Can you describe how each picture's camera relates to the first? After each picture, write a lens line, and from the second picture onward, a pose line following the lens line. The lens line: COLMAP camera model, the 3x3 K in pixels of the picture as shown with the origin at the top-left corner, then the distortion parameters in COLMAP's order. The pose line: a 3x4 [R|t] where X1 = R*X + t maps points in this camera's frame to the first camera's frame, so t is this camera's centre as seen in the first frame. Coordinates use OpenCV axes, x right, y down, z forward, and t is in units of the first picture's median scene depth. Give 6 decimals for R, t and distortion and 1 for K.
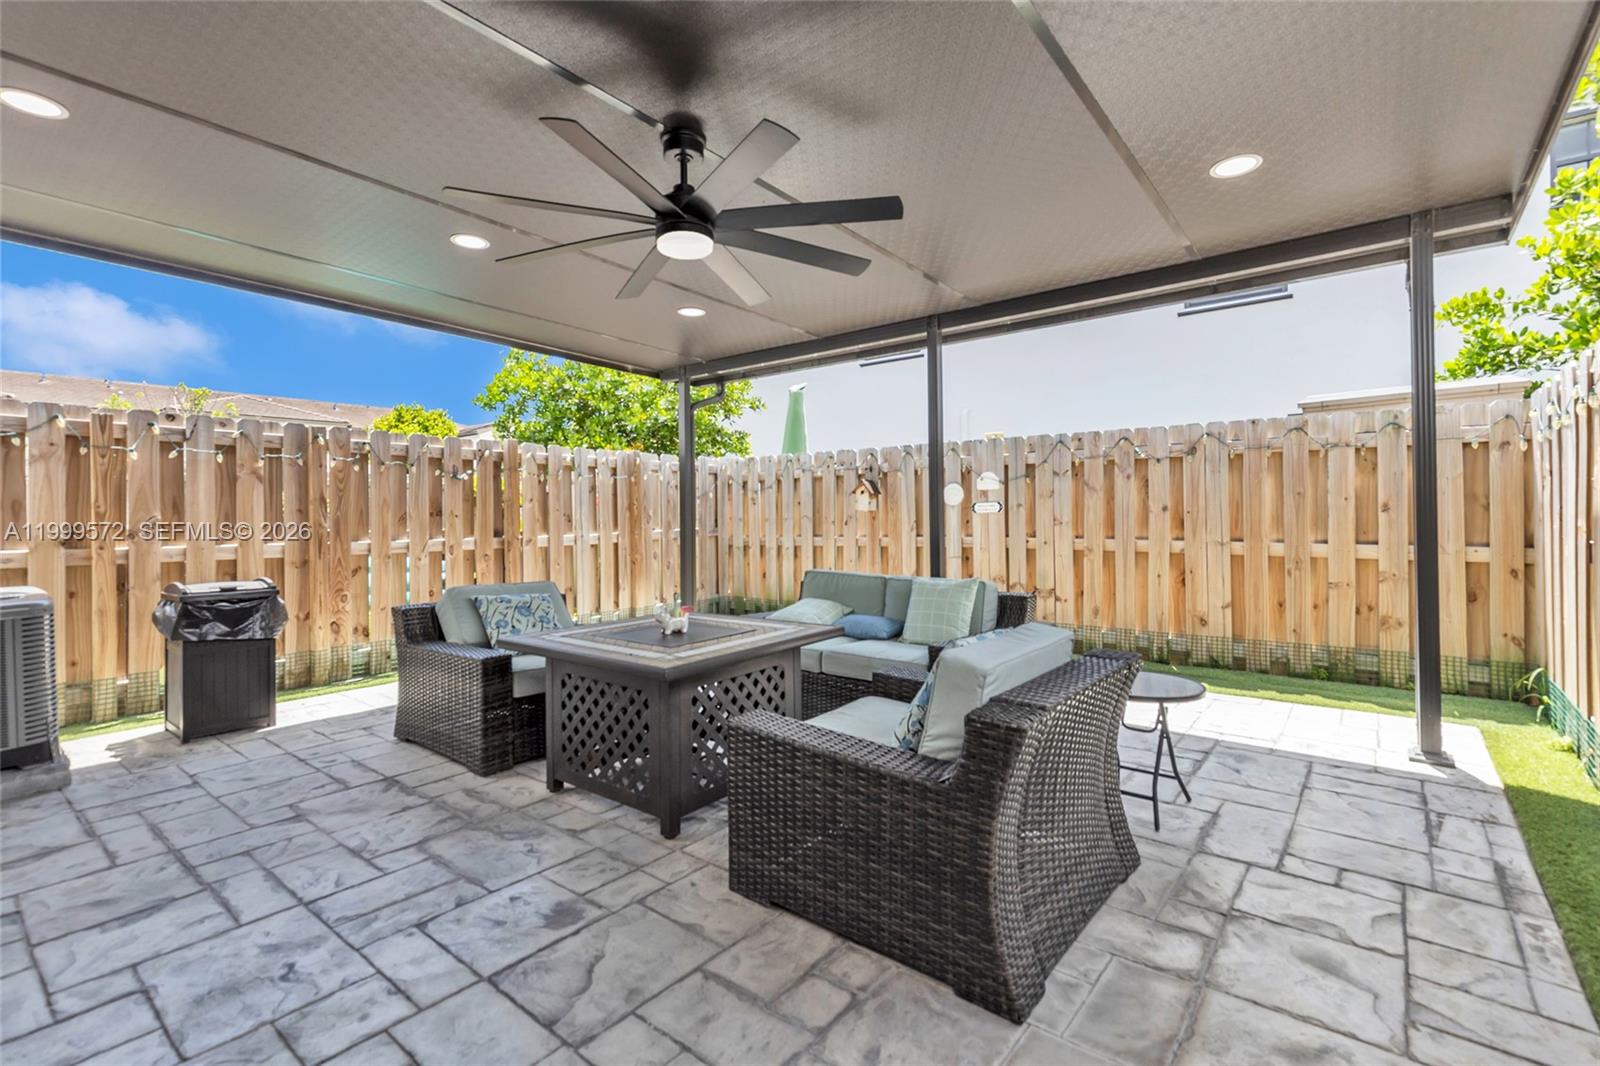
lens RADIAL K [[725.2, 0, 800.3], [0, 725.2, 516.6], [0, 0, 1]] dist [0.016070, -0.000087]
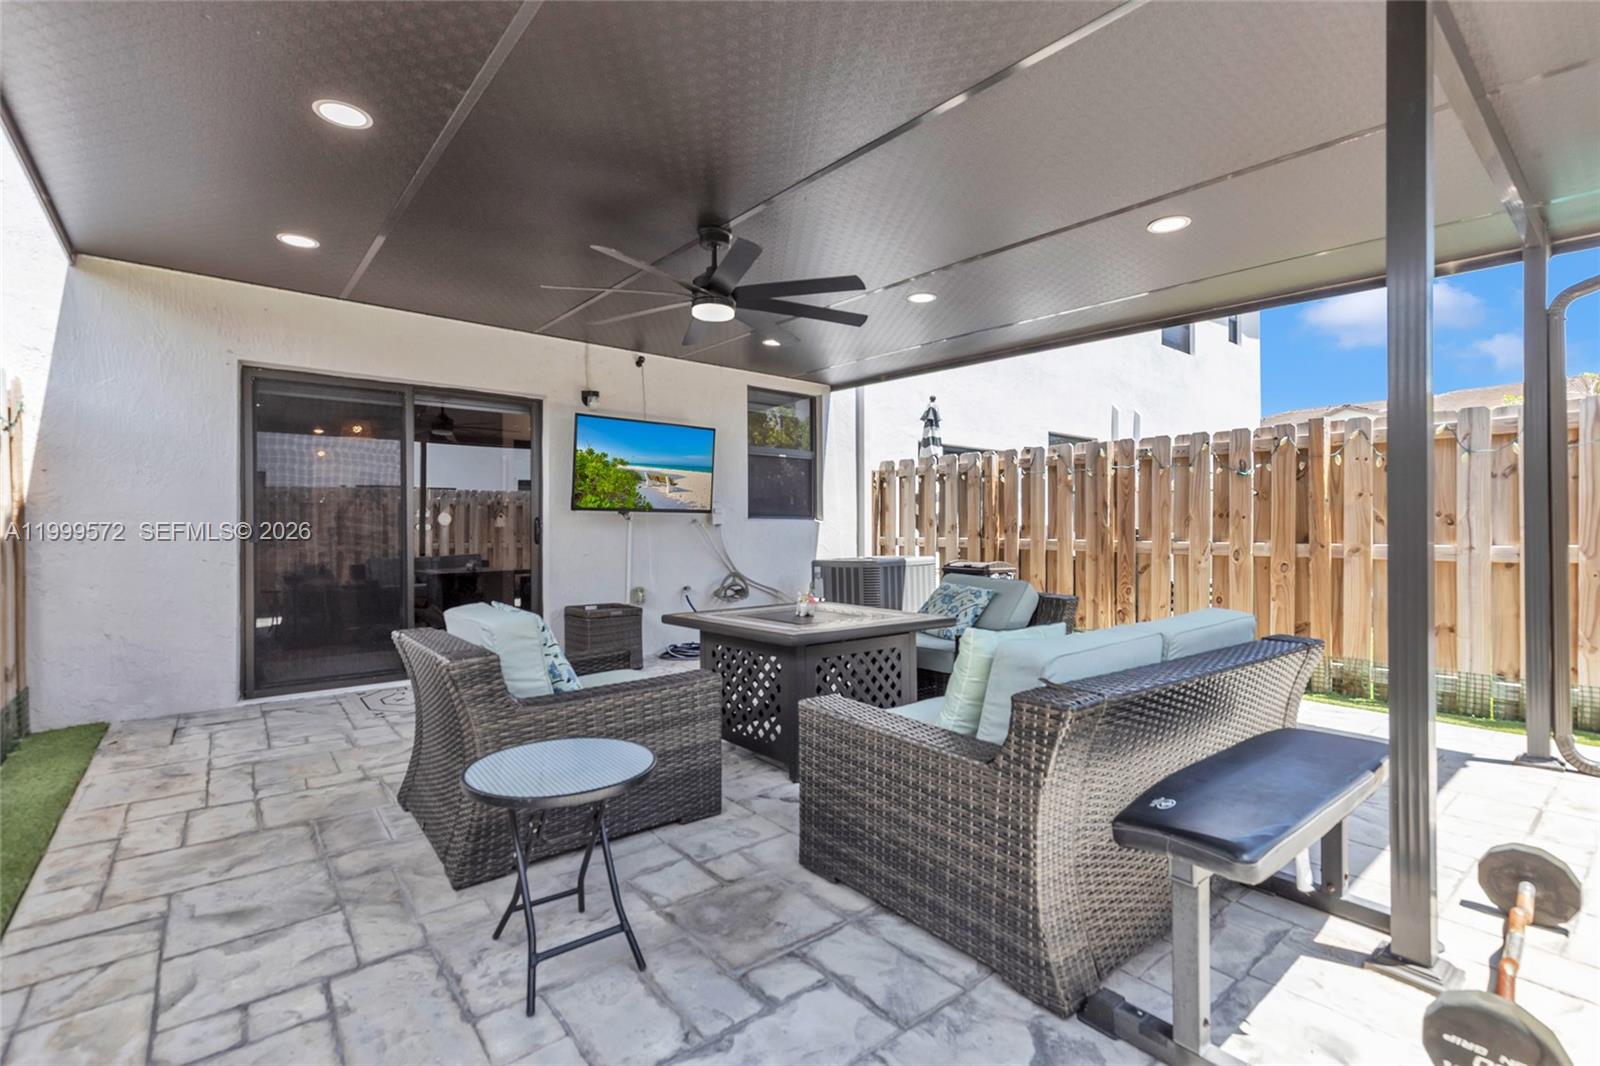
lens RADIAL K [[720.6, 0, 805.3], [0, 720.6, 502.8], [0, 0, 1]] dist [0.010889, 0.000298]
pose [[-0.202496, -0.025341, -0.978955, 0.619566], [-0.000371, 0.999667, -0.025801, 0.005449], [0.979283, -0.004861, -0.202438, 0.782804]]
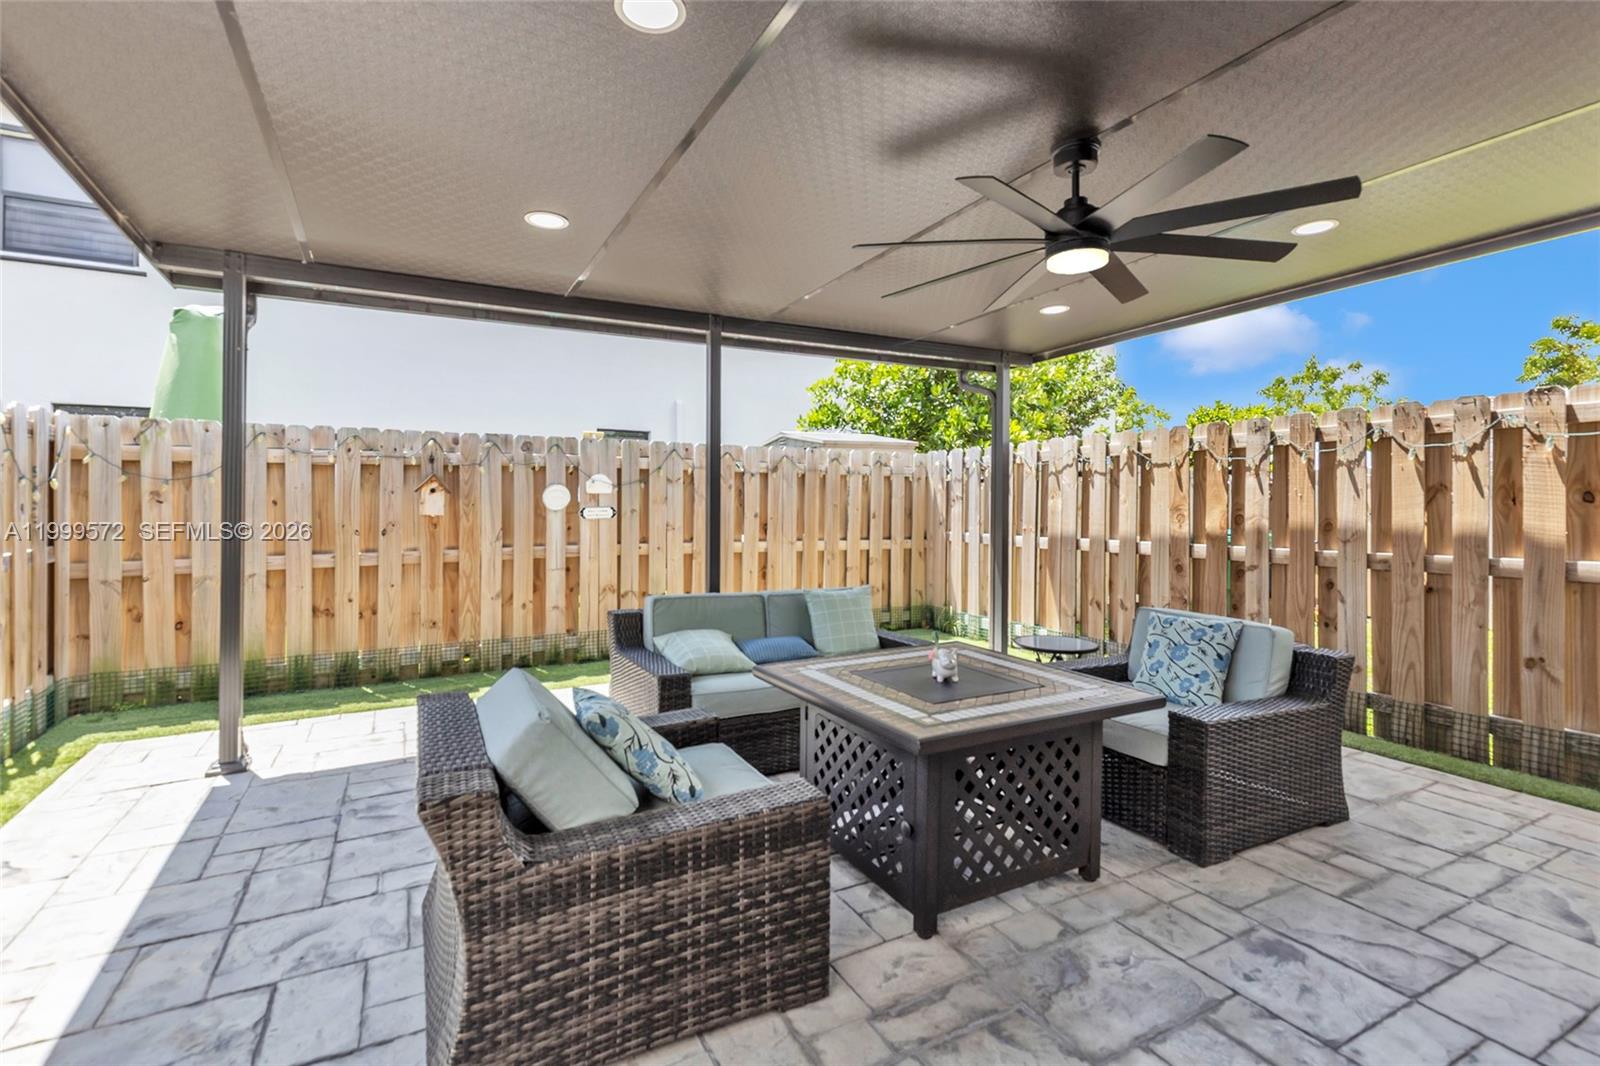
lens RADIAL K [[729.4, 0, 802.5], [0, 729.4, 511.7], [0, 0, 1]] dist [0.001633, 0.000164]
pose [[0.396480, 0.000963, 0.918043, -0.647235], [-0.004978, 0.999987, 0.001101, -0.021323], [-0.918030, -0.005006, 0.396479, 0.520306]]
